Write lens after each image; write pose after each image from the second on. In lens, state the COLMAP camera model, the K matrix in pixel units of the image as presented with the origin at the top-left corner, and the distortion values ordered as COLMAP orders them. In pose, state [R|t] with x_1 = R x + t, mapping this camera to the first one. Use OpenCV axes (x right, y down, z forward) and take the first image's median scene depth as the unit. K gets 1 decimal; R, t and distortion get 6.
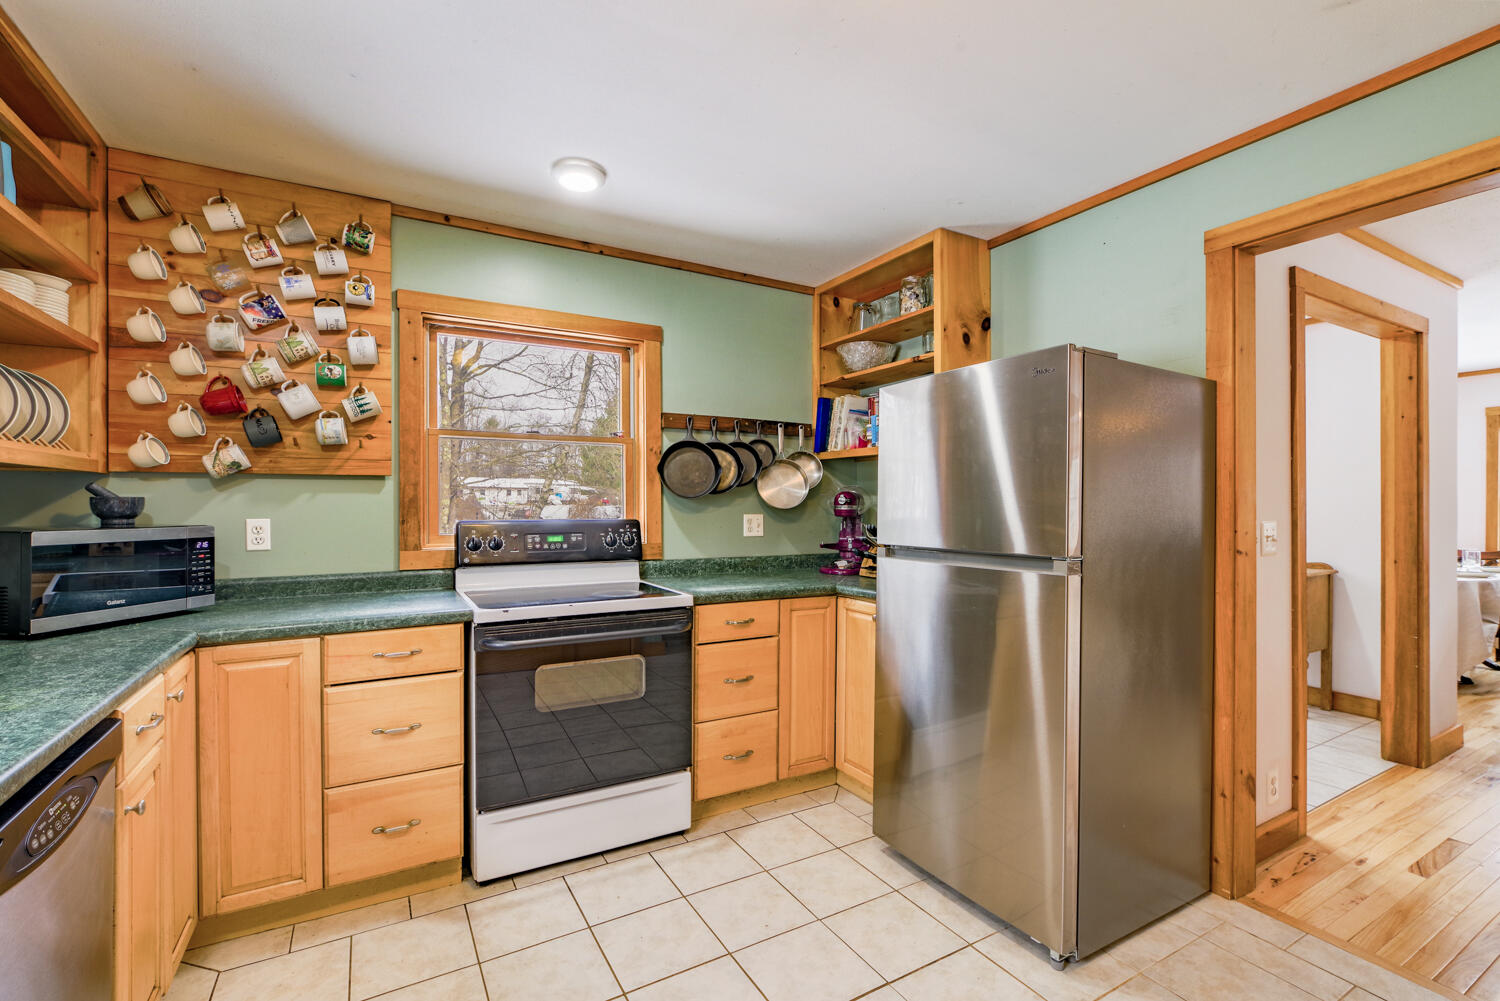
lens RADIAL K [[654.9, 0, 746.3], [0, 654.9, 508.1], [0, 0, 1]] dist [-0.002128, -0.000667]
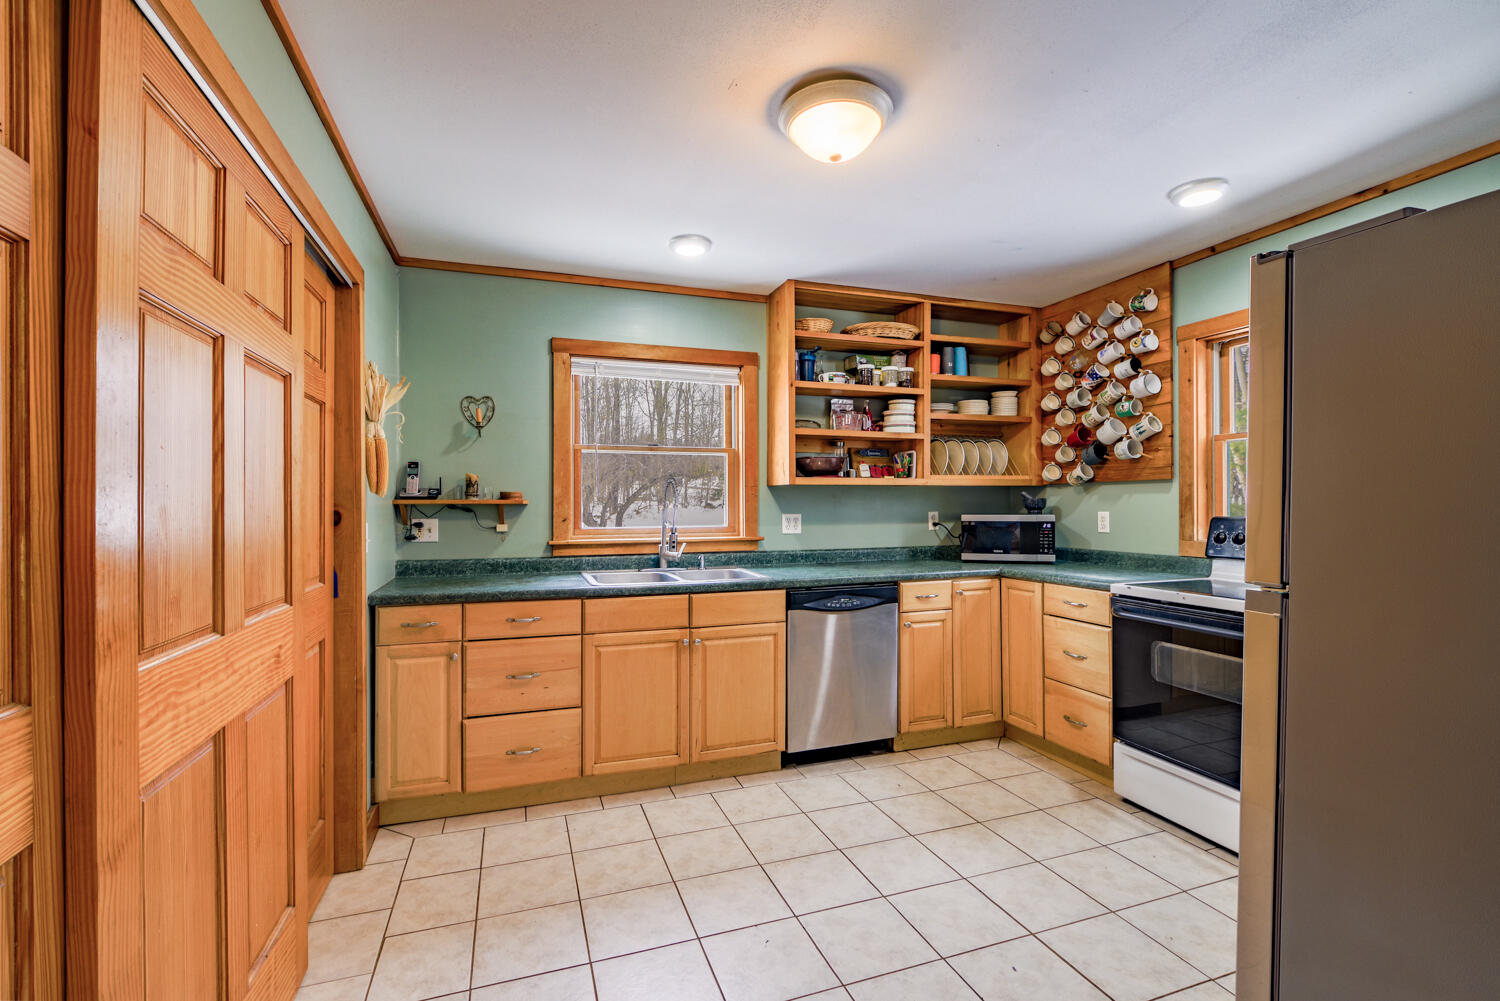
lens RADIAL K [[654.9, 0, 746.4], [0, 654.9, 503.8], [0, 0, 1]] dist [-0.002128, -0.000667]
pose [[-0.175634, 0.001551, -0.984454, 0.970411], [-0.001415, 0.999997, 0.001828, -0.004208], [0.984454, 0.001714, -0.175632, 0.490972]]
